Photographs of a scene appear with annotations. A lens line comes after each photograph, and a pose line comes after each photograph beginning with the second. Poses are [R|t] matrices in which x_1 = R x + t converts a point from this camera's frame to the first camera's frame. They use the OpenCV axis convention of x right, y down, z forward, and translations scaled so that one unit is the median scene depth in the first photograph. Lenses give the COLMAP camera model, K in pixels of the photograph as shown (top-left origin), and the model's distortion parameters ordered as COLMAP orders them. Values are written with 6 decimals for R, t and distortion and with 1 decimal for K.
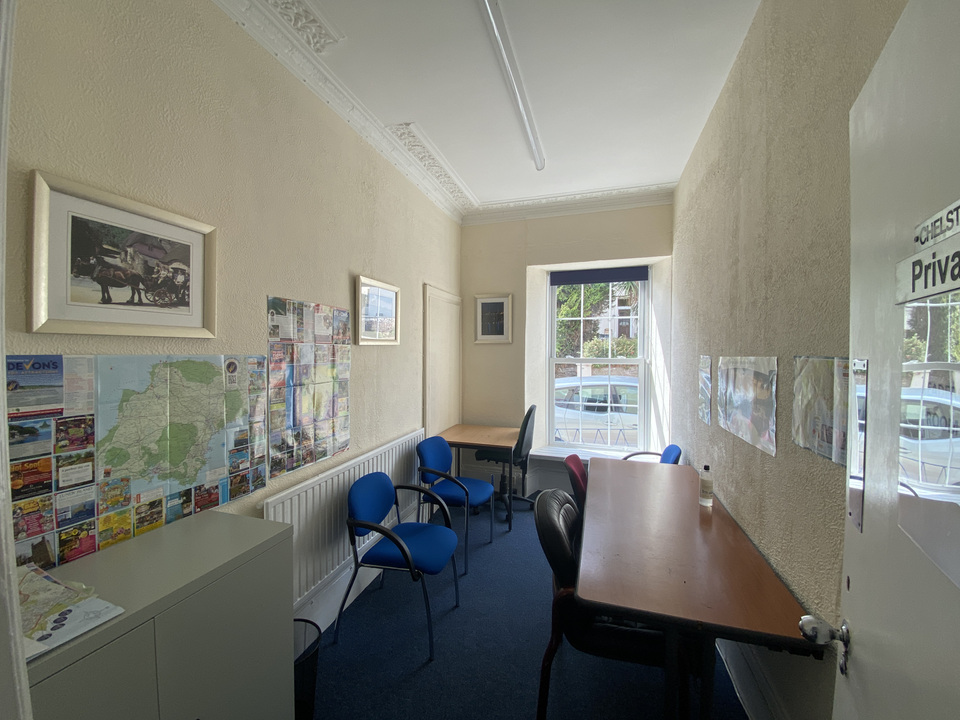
lens RADIAL K [[390.0, 0, 481.4], [0, 390.0, 357.9], [0, 0, 1]] dist [-0.000055, -0.000283]
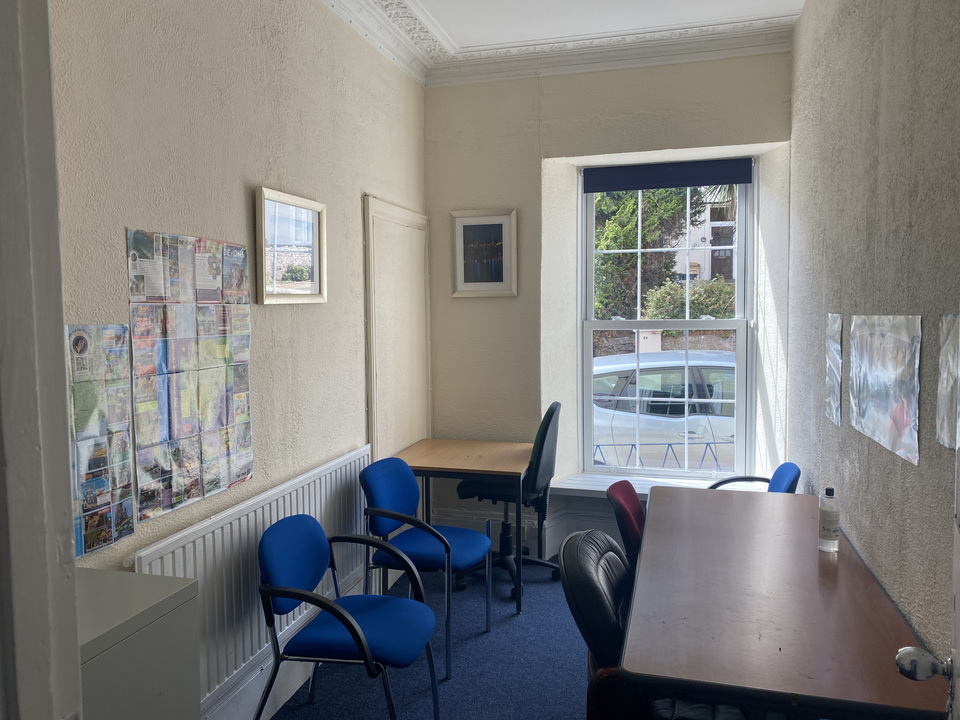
lens RADIAL K [[746.7, 0, 481.6], [0, 746.7, 355.8], [0, 0, 1]] dist [-0.000596, -0.005709]
pose [[0.999272, -0.016596, 0.034356, -0.020994], [0.014976, 0.998788, 0.046893, -0.003150], [-0.035093, -0.046344, 0.998309, -0.151701]]
